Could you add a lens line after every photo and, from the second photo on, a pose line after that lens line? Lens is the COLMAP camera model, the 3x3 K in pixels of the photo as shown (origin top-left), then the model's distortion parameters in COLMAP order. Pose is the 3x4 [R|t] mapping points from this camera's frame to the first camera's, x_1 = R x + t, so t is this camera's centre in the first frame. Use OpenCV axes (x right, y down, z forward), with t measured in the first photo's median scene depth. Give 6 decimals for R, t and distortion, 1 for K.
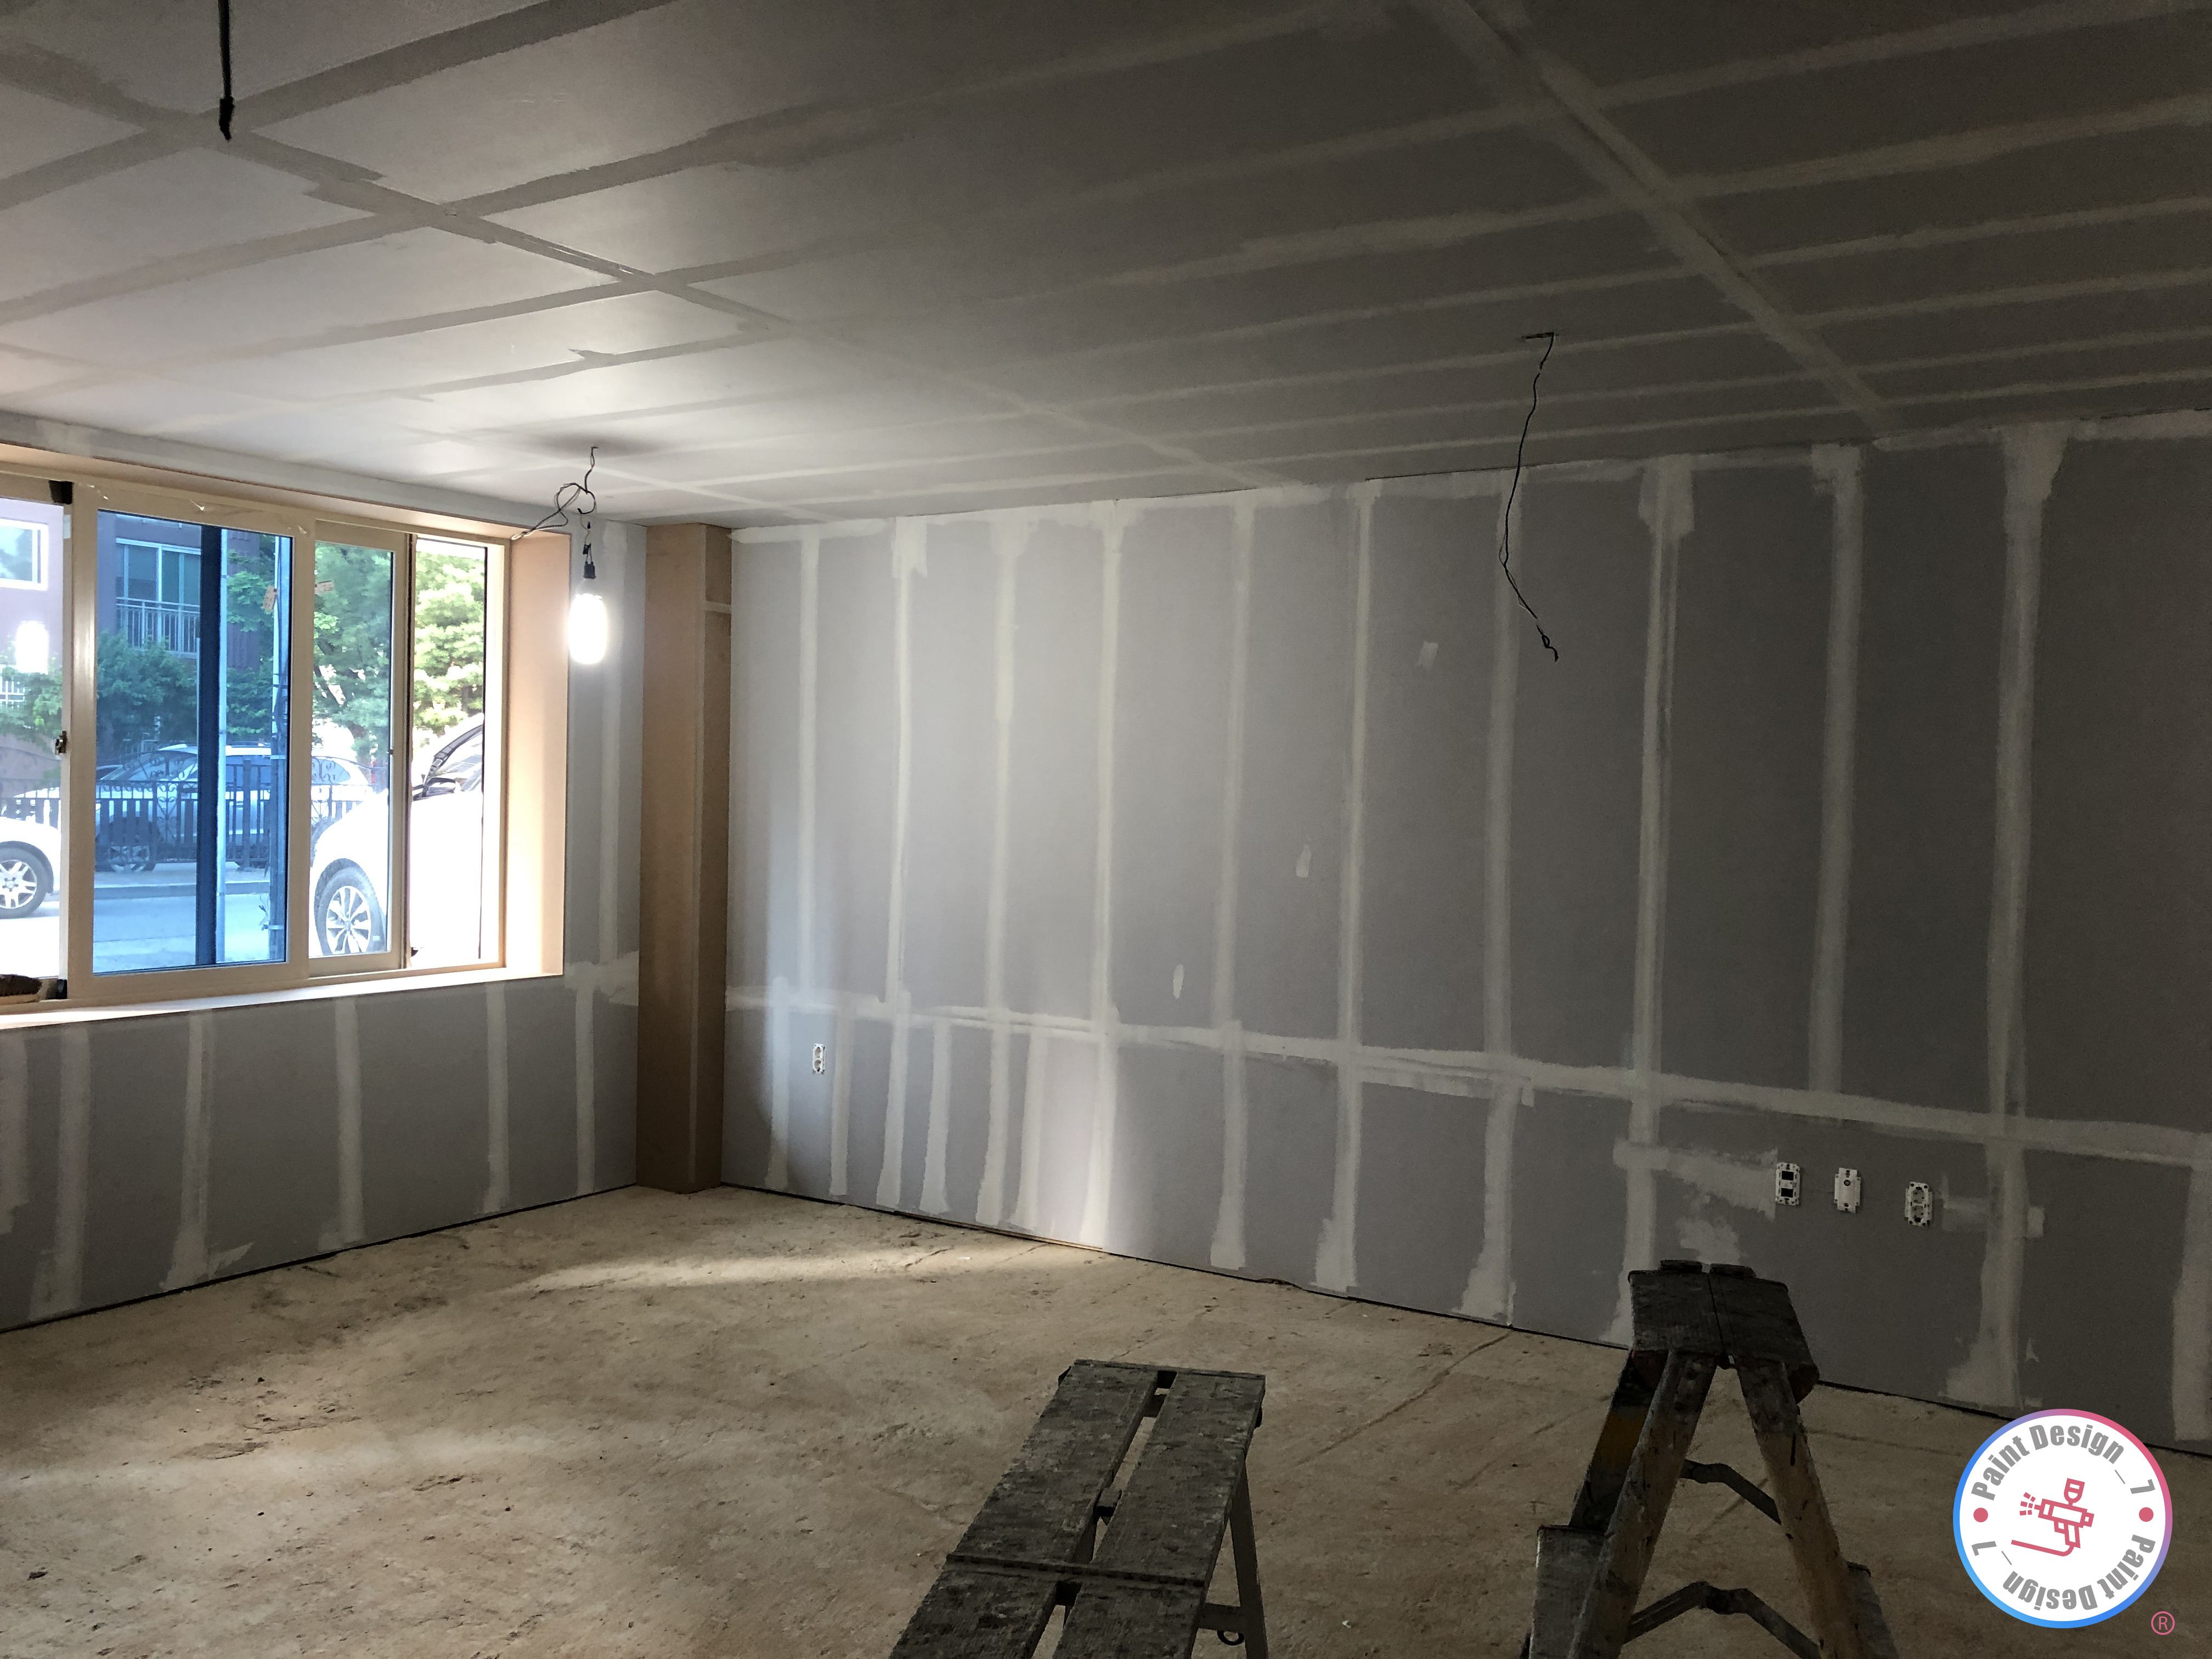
lens RADIAL K [[1850.6, 0, 1107.7], [0, 1850.6, 840.2], [0, 0, 1]] dist [0.047021, -0.050744]
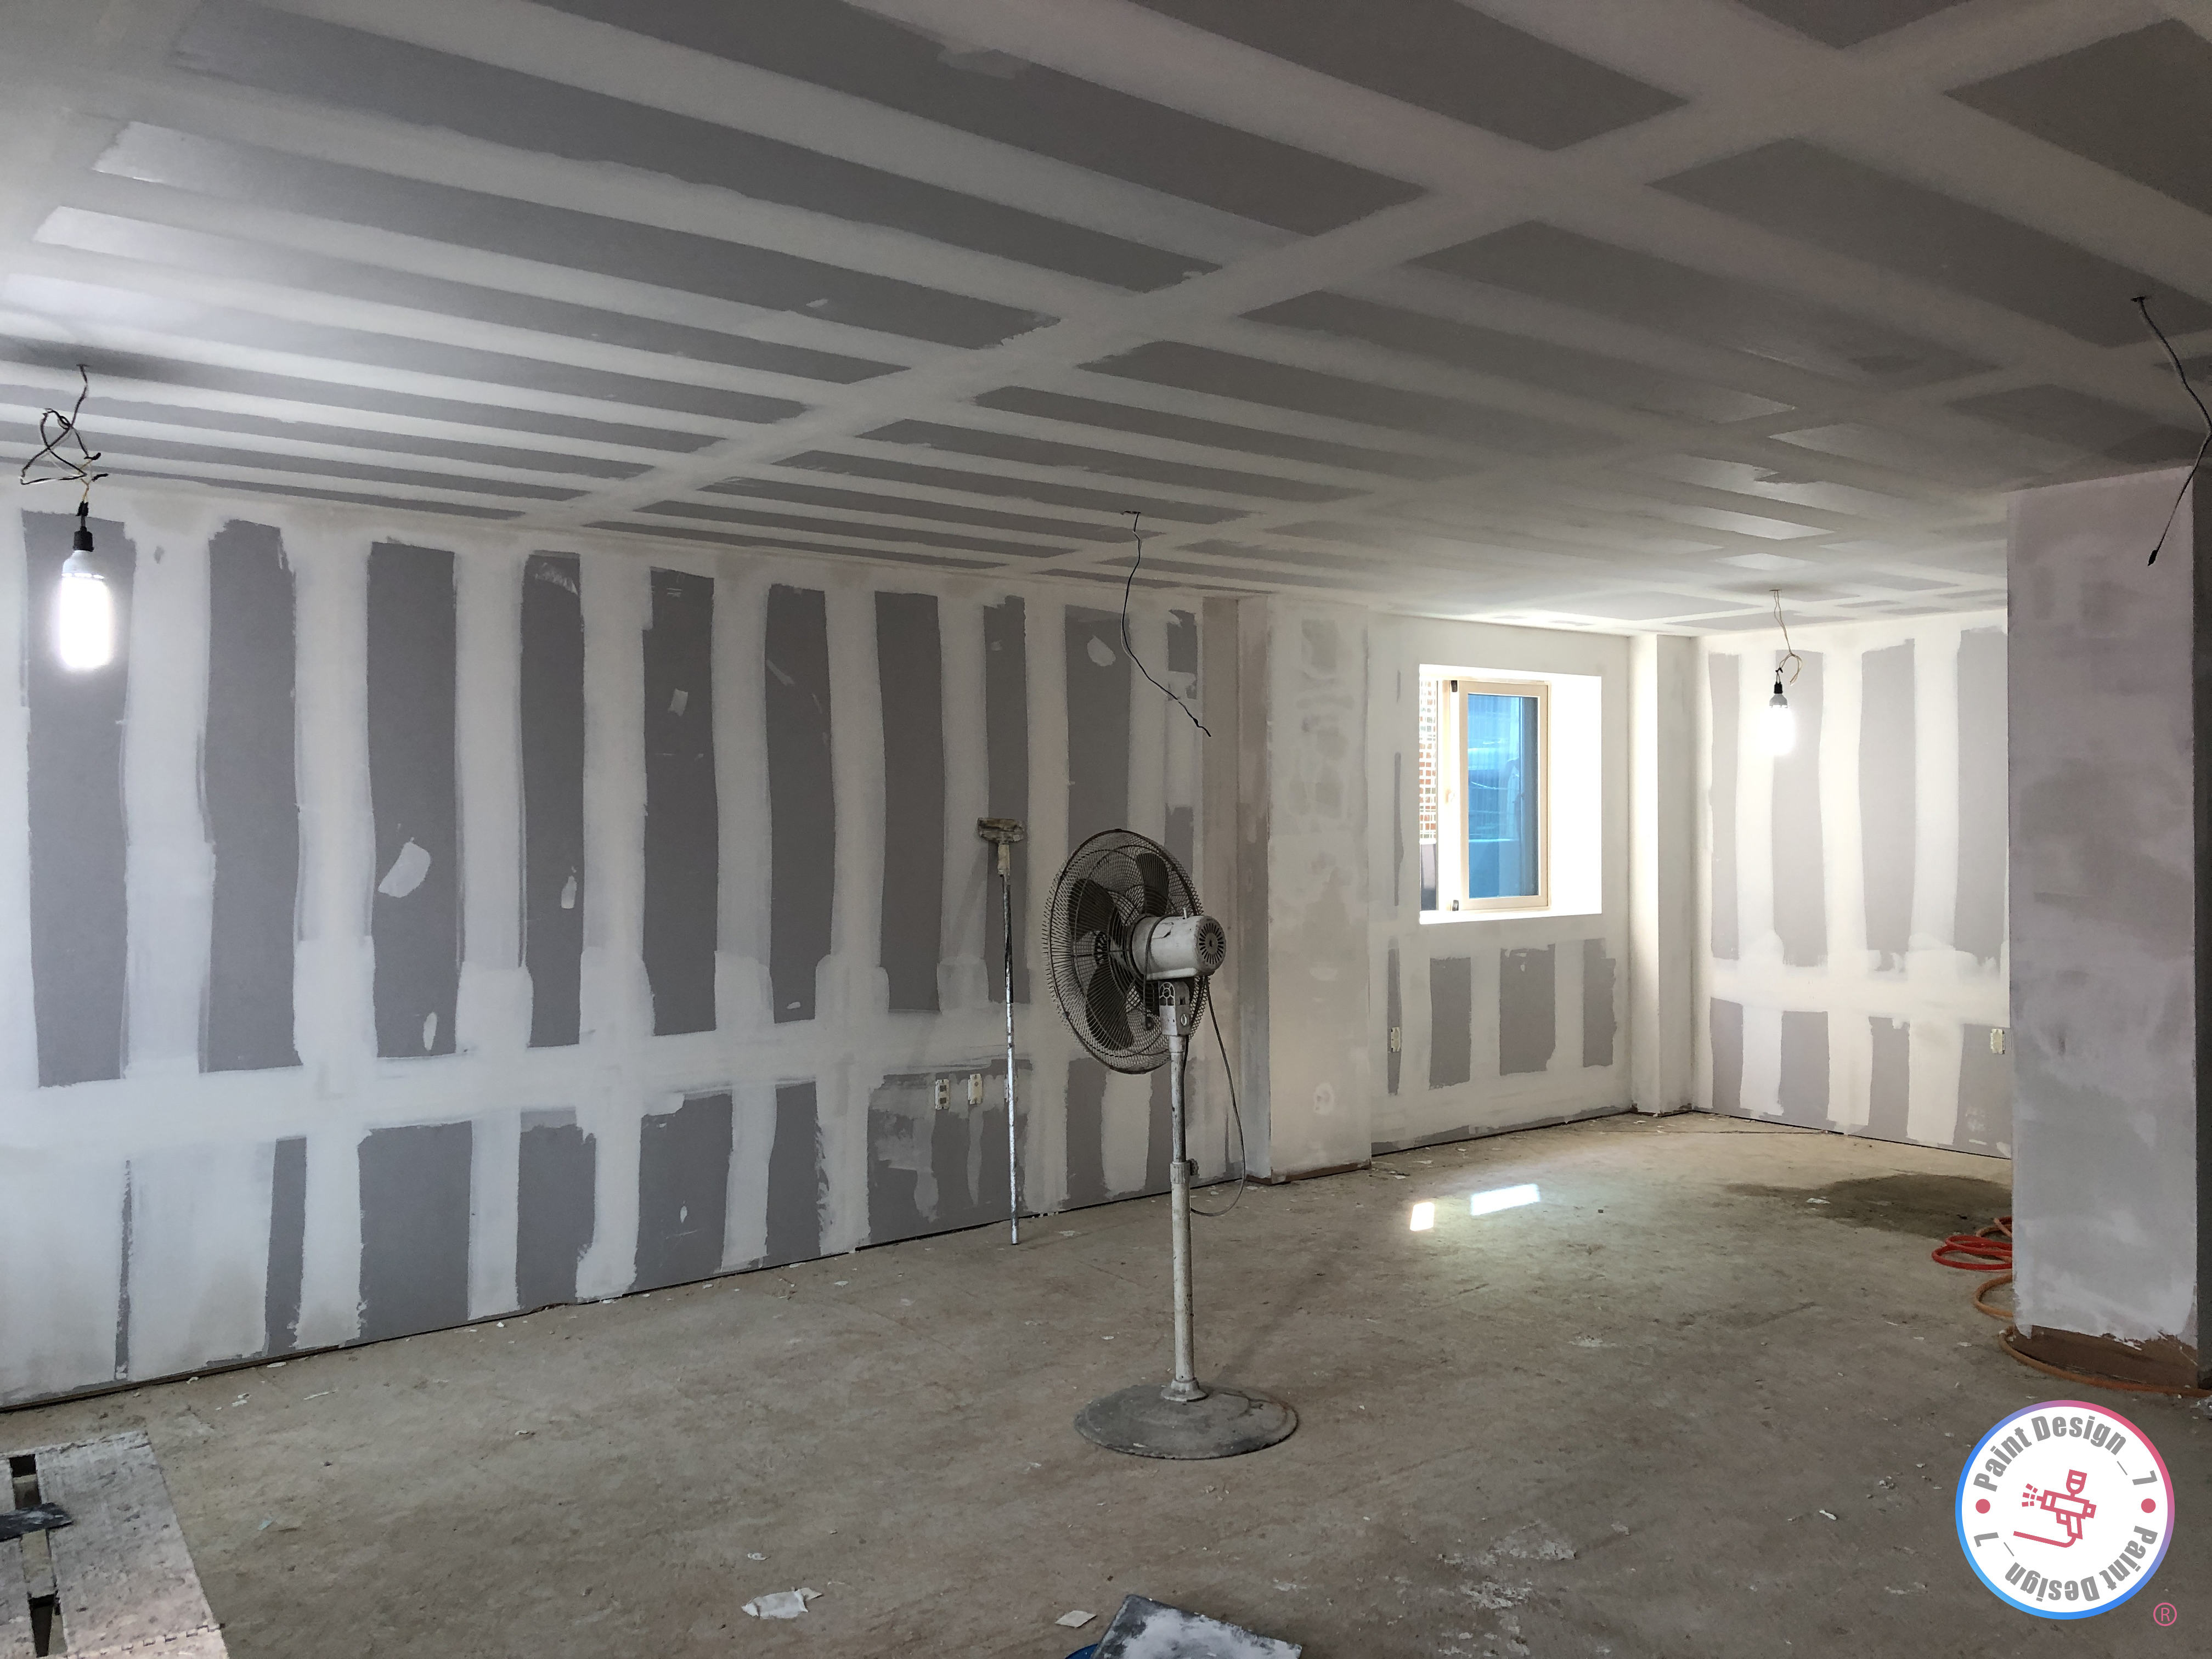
lens RADIAL K [[1850.6, 0, 1105.6], [0, 1850.6, 809.6], [0, 0, 1]] dist [0.047021, -0.050744]
pose [[0.284015, -0.019235, 0.958627, -0.893962], [0.039471, 0.999186, 0.008355, -0.035606], [-0.958007, 0.035465, 0.284542, 0.454942]]
